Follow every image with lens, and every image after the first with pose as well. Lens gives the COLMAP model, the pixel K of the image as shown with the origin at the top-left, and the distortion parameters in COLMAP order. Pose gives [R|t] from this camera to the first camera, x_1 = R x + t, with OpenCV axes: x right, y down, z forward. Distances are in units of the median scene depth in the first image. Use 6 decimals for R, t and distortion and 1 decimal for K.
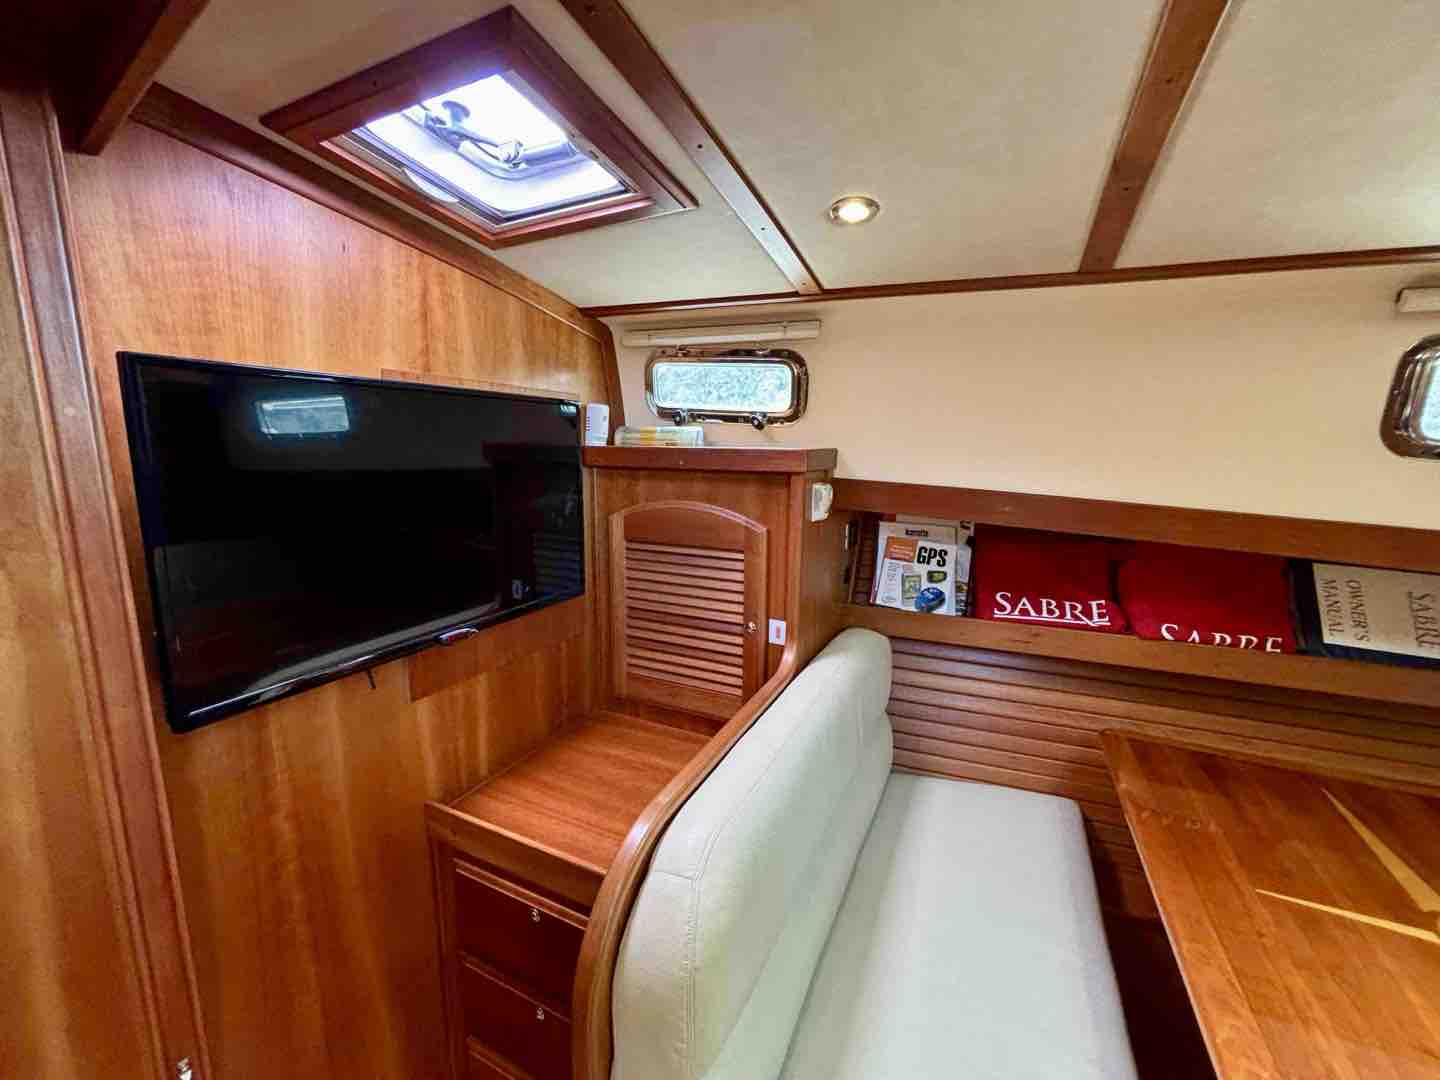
lens RADIAL K [[581.1, 0, 717.4], [0, 581.1, 537.1], [0, 0, 1]] dist [-0.003406, -0.000041]
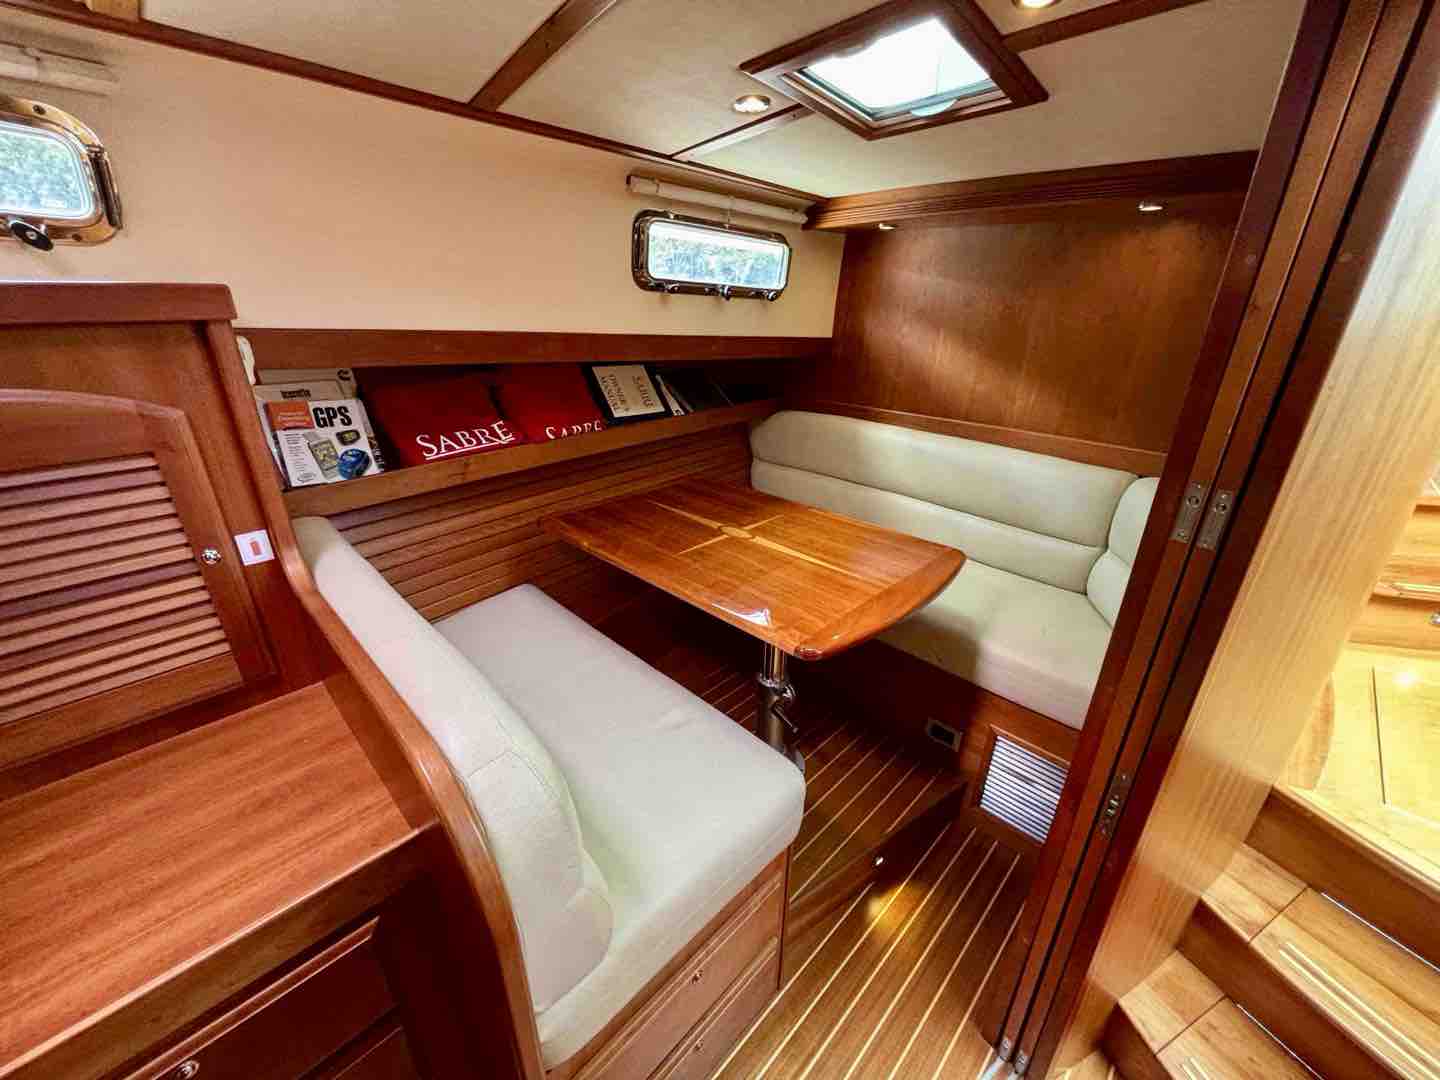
lens RADIAL K [[581.1, 0, 717.4], [0, 581.1, 537.1], [0, 0, 1]] dist [-0.003406, -0.000041]
pose [[0.321460, -0.375511, 0.869284, -0.329033], [0.144460, 0.926711, 0.346897, -0.021459], [-0.935839, 0.014063, 0.352147, 0.162628]]
